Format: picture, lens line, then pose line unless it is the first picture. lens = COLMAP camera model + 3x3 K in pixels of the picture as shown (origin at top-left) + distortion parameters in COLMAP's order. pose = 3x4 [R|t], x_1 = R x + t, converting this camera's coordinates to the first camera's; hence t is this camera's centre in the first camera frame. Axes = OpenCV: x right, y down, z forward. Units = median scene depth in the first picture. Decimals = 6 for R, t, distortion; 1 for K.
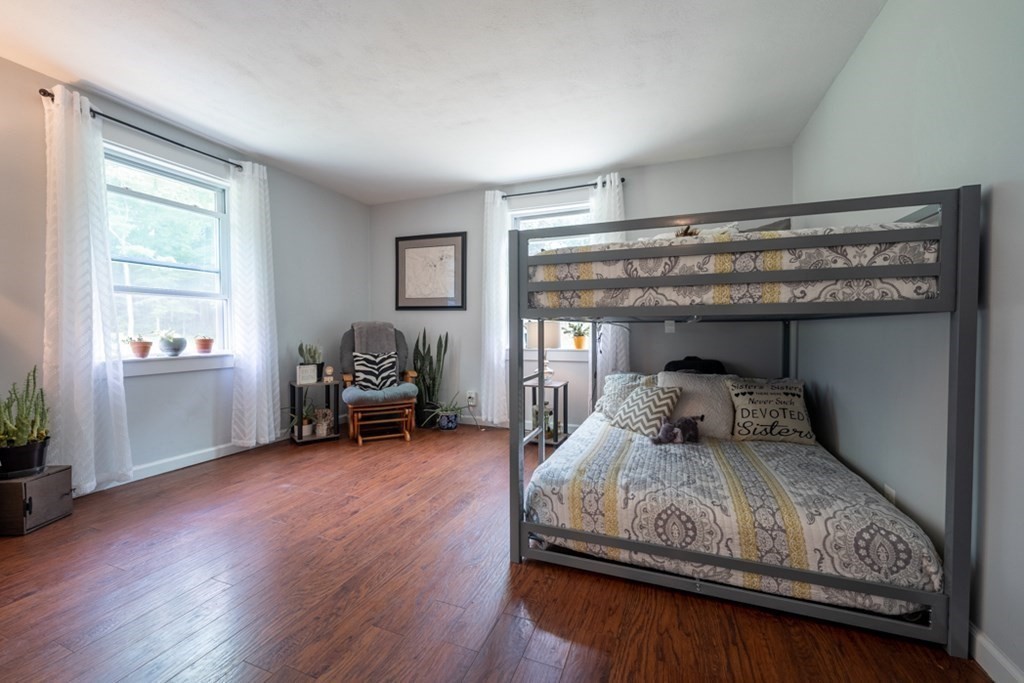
lens RADIAL K [[416.5, 0, 512.0], [0, 416.5, 341.5], [0, 0, 1]] dist [-0.000044, -0.000132]
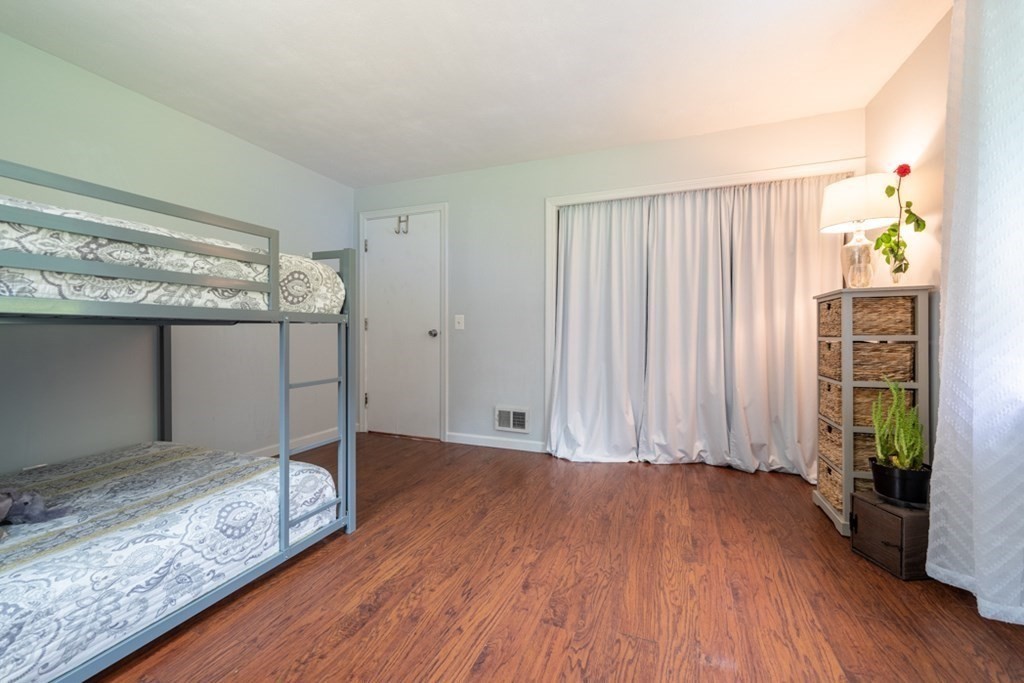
lens RADIAL K [[416.5, 0, 512.0], [0, 416.5, 341.5], [0, 0, 1]] dist [-0.000044, -0.000132]
pose [[-0.999998, -0.000054, -0.002019, -0.348819], [-0.000148, 0.998904, 0.046801, -0.048229], [0.002014, 0.046801, -0.998902, 1.692469]]
